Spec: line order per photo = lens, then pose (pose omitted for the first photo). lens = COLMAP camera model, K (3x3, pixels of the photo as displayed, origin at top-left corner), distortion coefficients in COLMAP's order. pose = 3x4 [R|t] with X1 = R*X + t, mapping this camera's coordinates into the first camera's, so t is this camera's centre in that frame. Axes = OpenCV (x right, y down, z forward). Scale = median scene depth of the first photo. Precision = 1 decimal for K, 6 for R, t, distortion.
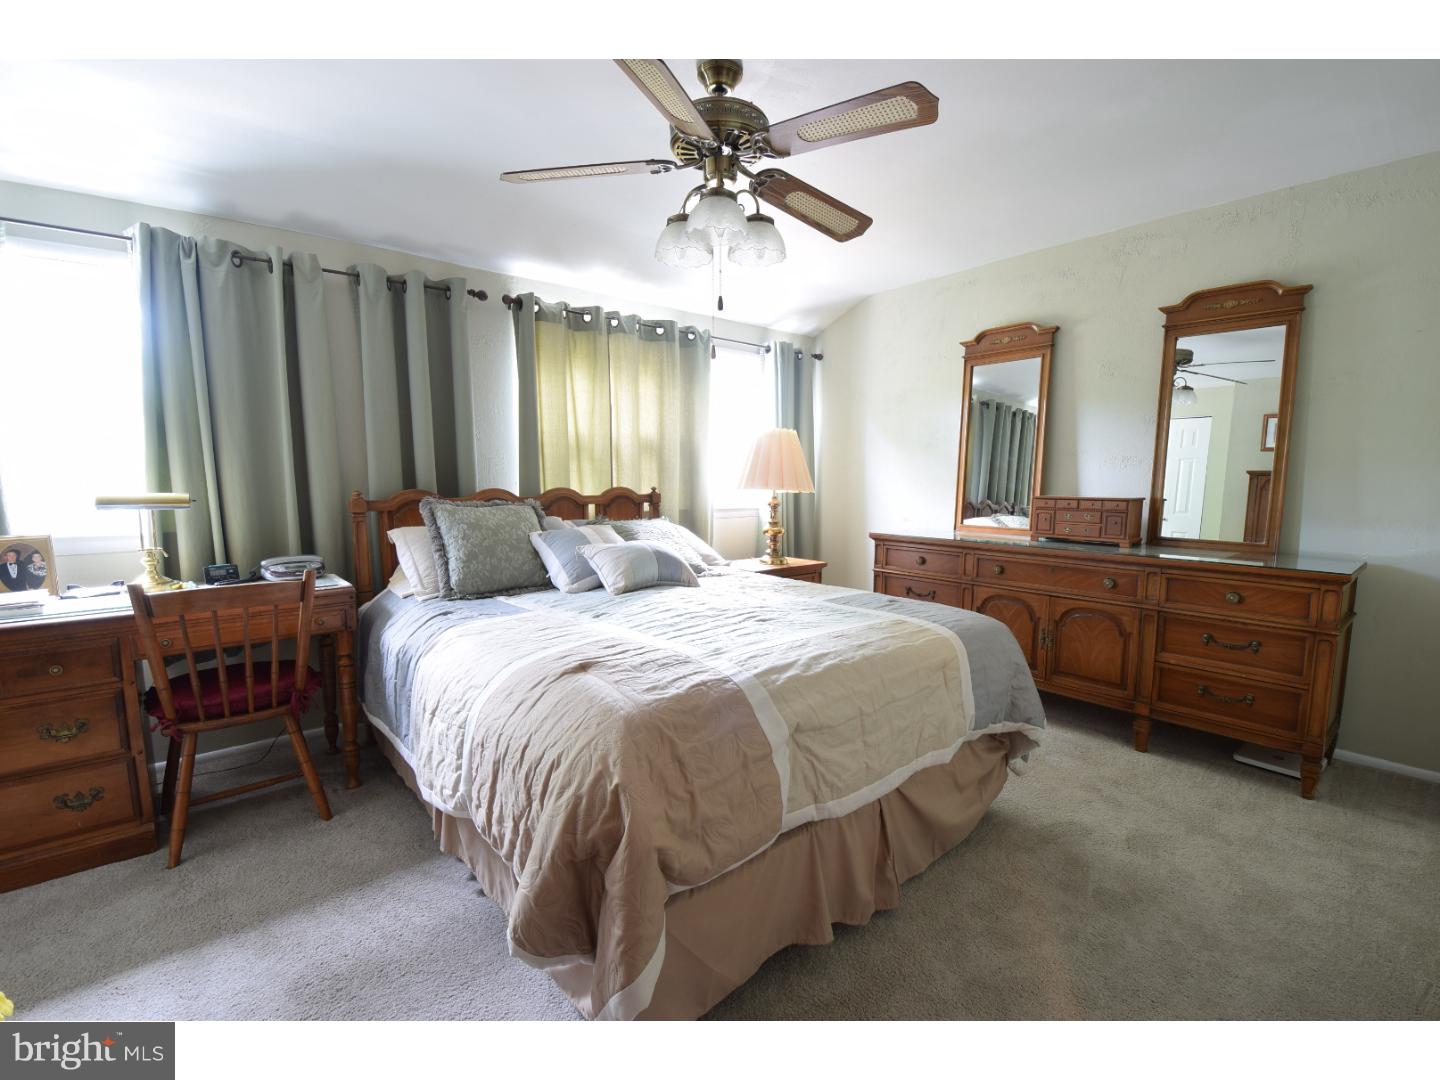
lens RADIAL K [[638.9, 0, 721.1], [0, 638.9, 548.1], [0, 0, 1]] dist [0.012899, -0.015654]
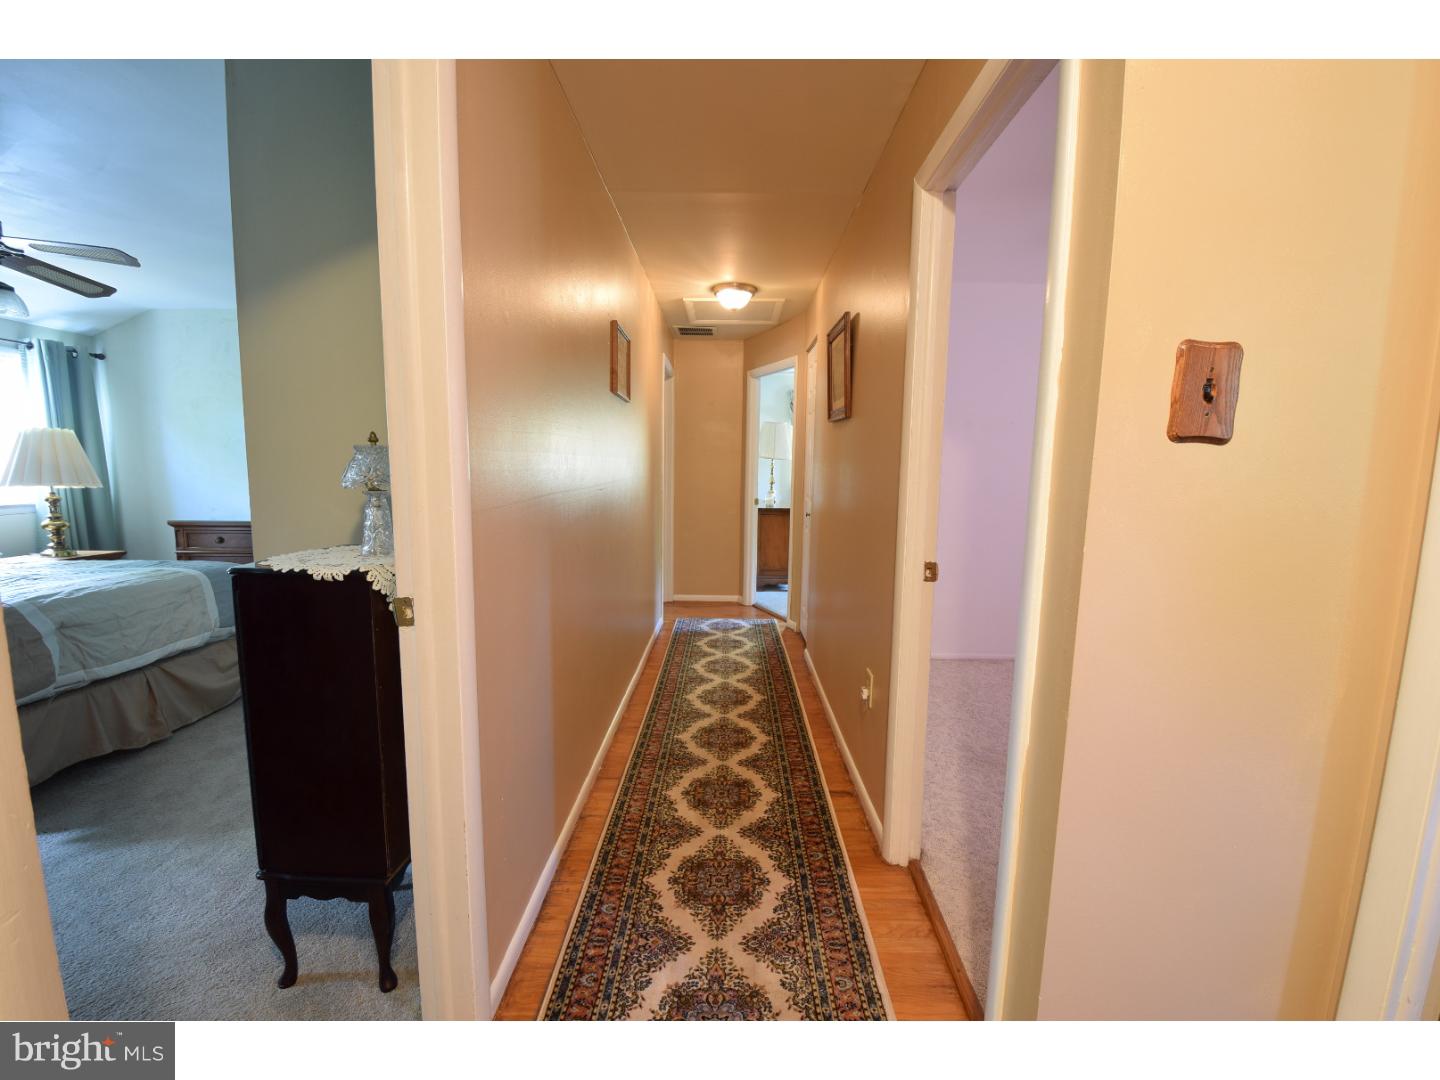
lens RADIAL K [[638.9, 0, 721.1], [0, 638.9, 548.1], [0, 0, 1]] dist [0.012899, -0.015654]
pose [[0.647847, -0.087649, 0.756711, -0.003768], [0.077229, 0.995798, 0.049223, 0.050084], [-0.757845, 0.026551, 0.651894, -0.579117]]
